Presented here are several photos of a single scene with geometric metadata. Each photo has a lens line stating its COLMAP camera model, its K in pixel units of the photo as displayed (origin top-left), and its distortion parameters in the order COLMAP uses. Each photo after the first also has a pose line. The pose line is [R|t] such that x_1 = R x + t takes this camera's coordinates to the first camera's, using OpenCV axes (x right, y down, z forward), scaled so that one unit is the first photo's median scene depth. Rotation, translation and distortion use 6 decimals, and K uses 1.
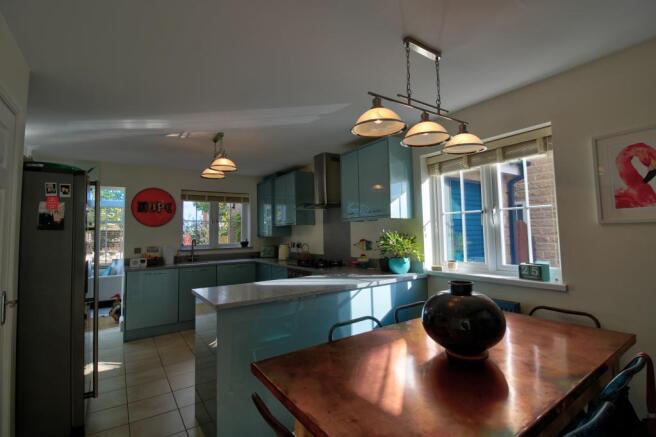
lens RADIAL K [[309.2, 0, 335.2], [0, 309.2, 213.3], [0, 0, 1]] dist [0.000635, -0.013538]
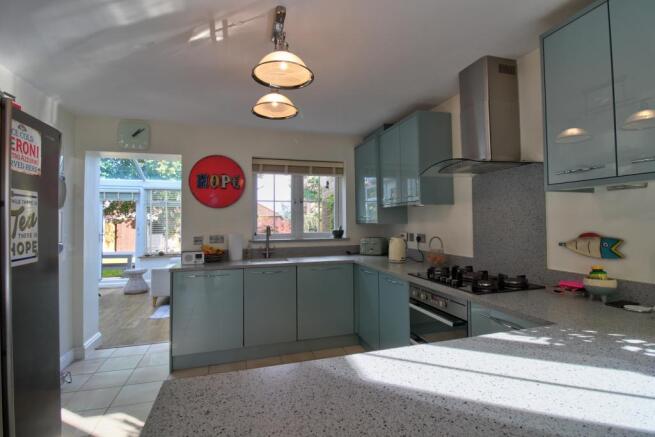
lens RADIAL K [[308.7, 0, 334.7], [0, 308.7, 213.3], [0, 0, 1]] dist [0.000635, -0.013538]
pose [[0.949641, 0.002328, -0.313330, -0.093535], [0.011069, 0.999099, 0.040971, 0.027762], [0.313143, -0.042376, 0.948760, 0.384767]]
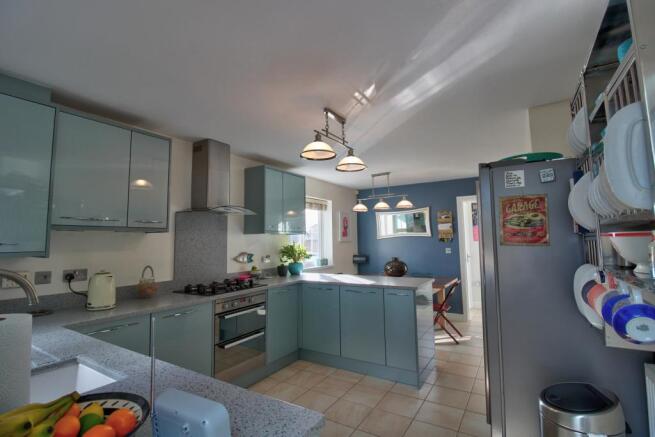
lens RADIAL K [[308.7, 0, 334.7], [0, 308.7, 213.3], [0, 0, 1]] dist [0.000635, -0.013538]
pose [[-0.405852, 0.110806, 0.907197, -0.747686], [-0.033110, 0.990189, -0.135755, 0.068261], [-0.913339, -0.085134, -0.398201, 0.919025]]
